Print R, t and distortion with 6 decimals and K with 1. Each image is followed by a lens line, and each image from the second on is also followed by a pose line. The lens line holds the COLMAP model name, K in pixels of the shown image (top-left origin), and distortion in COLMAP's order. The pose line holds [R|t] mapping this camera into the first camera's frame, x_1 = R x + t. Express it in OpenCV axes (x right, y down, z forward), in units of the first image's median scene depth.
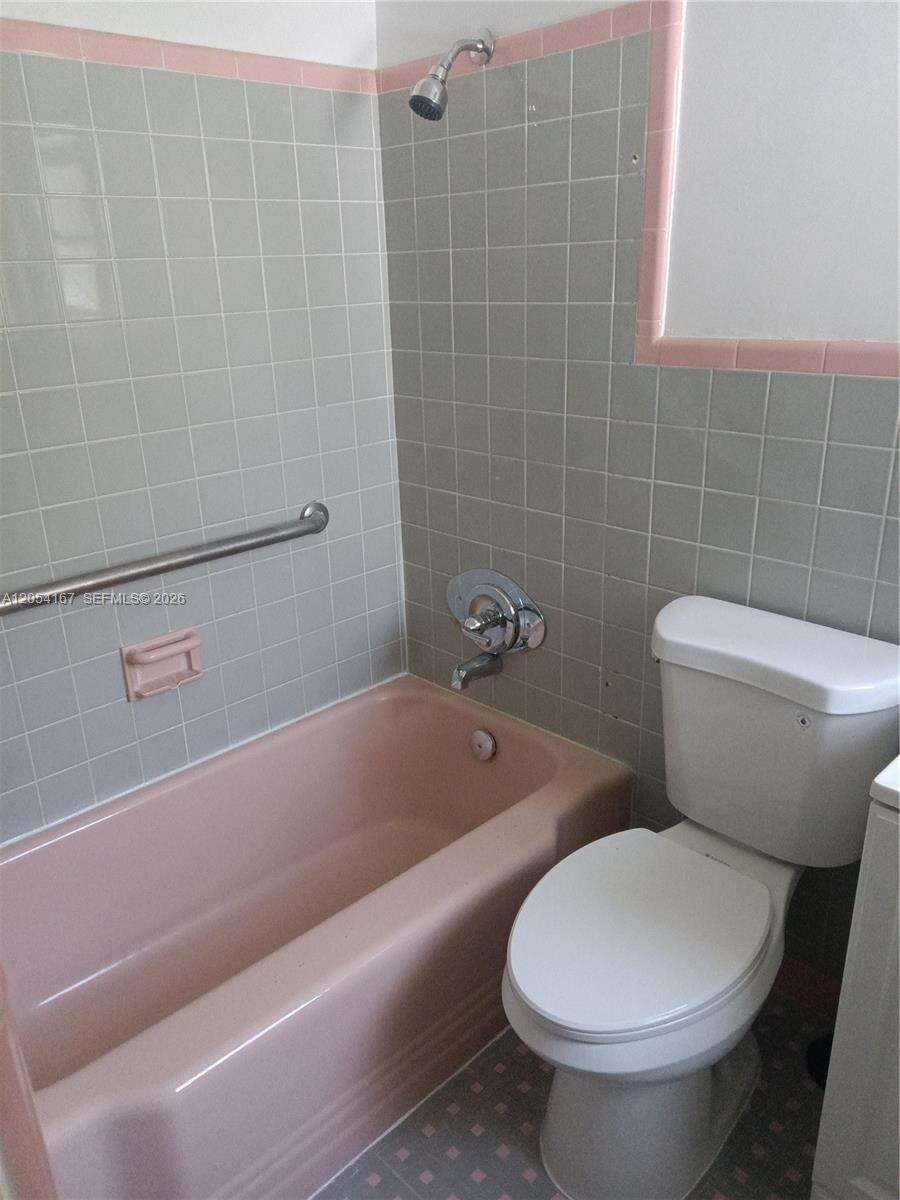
lens RADIAL K [[889.8, 0, 441.6], [0, 889.8, 596.8], [0, 0, 1]] dist [0.075969, -0.106577]
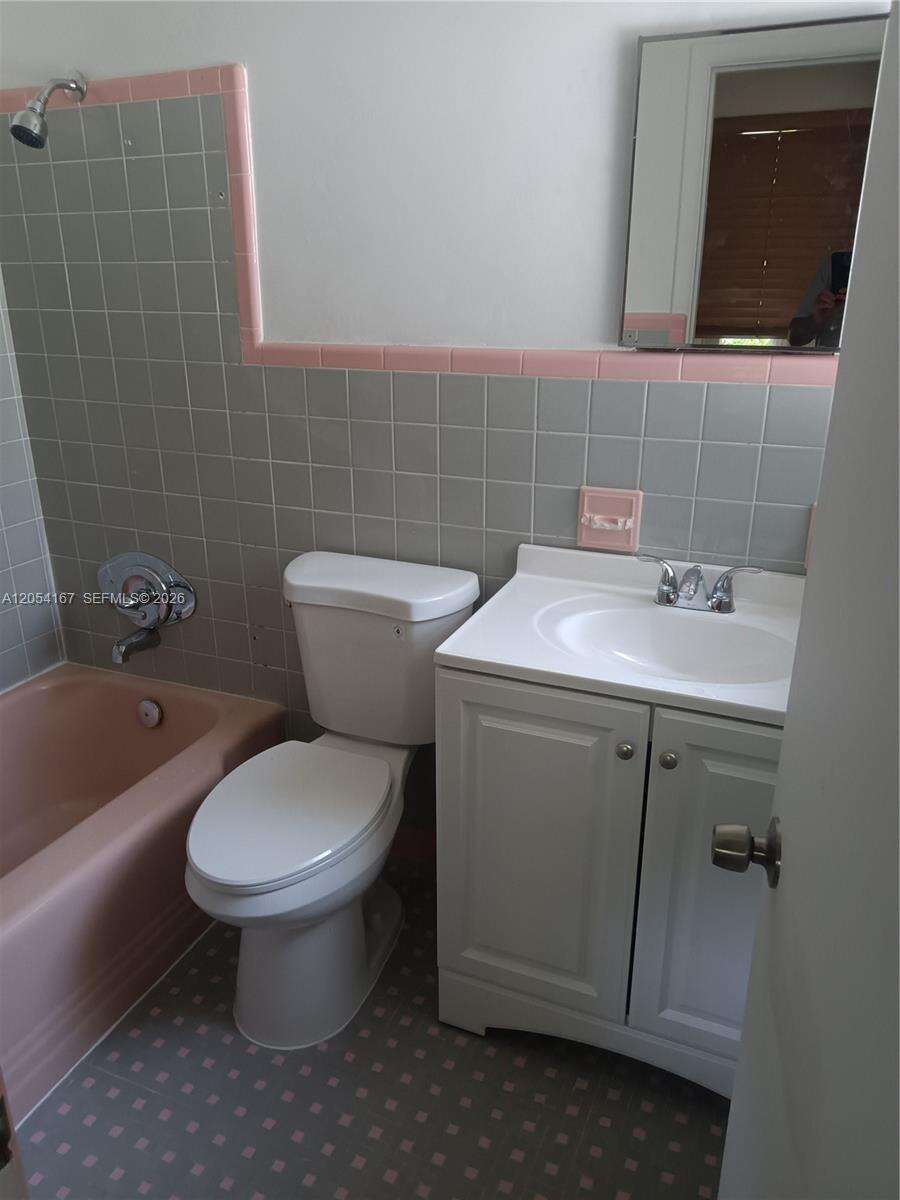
lens RADIAL K [[889.8, 0, 441.6], [0, 889.8, 596.8], [0, 0, 1]] dist [0.075969, -0.106577]
pose [[0.924315, -0.107048, 0.366311, -0.012650], [0.110287, 0.993826, 0.012138, 0.062554], [-0.365348, 0.029180, 0.930413, -0.199403]]
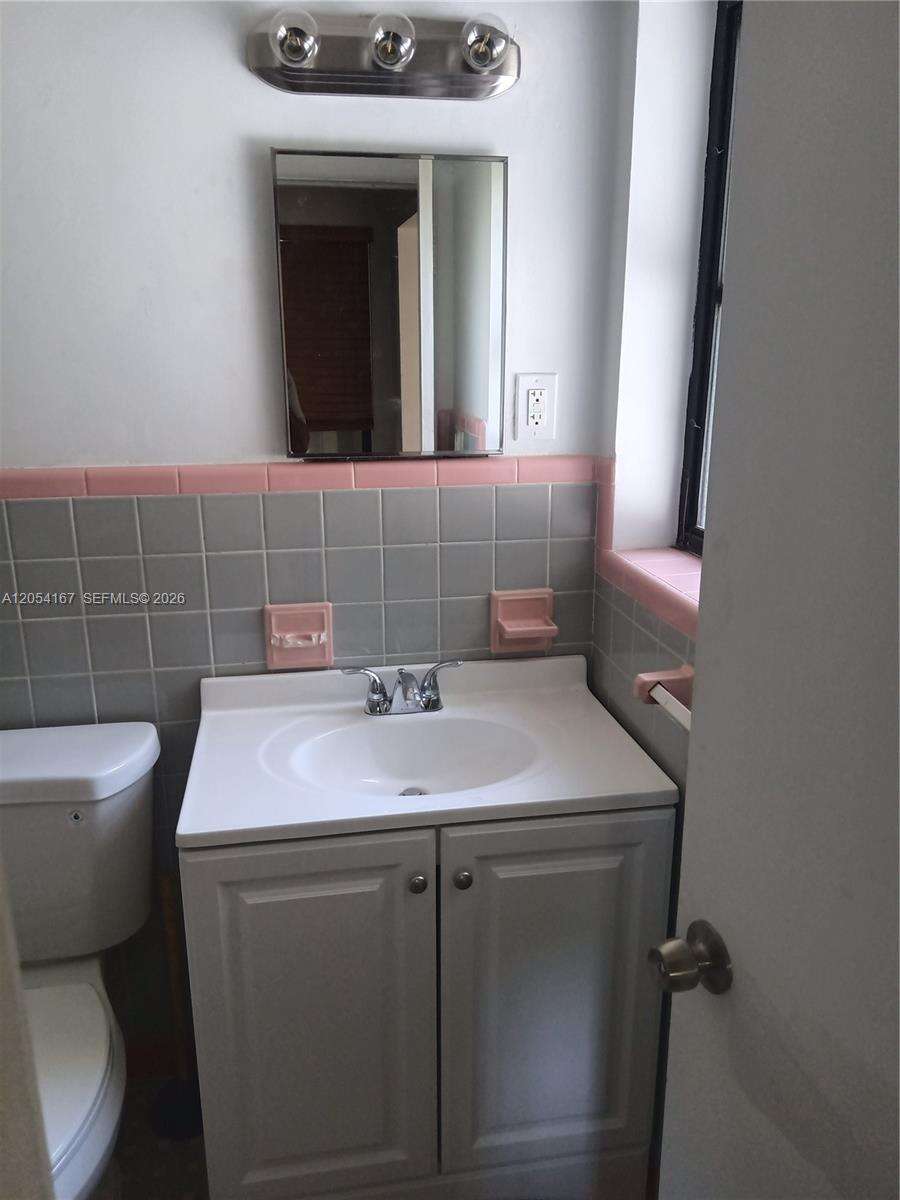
lens RADIAL K [[889.8, 0, 441.6], [0, 889.8, 596.8], [0, 0, 1]] dist [0.075969, -0.106577]
pose [[0.562614, -0.191088, 0.804333, -0.128454], [0.274305, 0.960953, 0.036427, -0.025500], [-0.779886, 0.200138, 0.593061, -0.017373]]
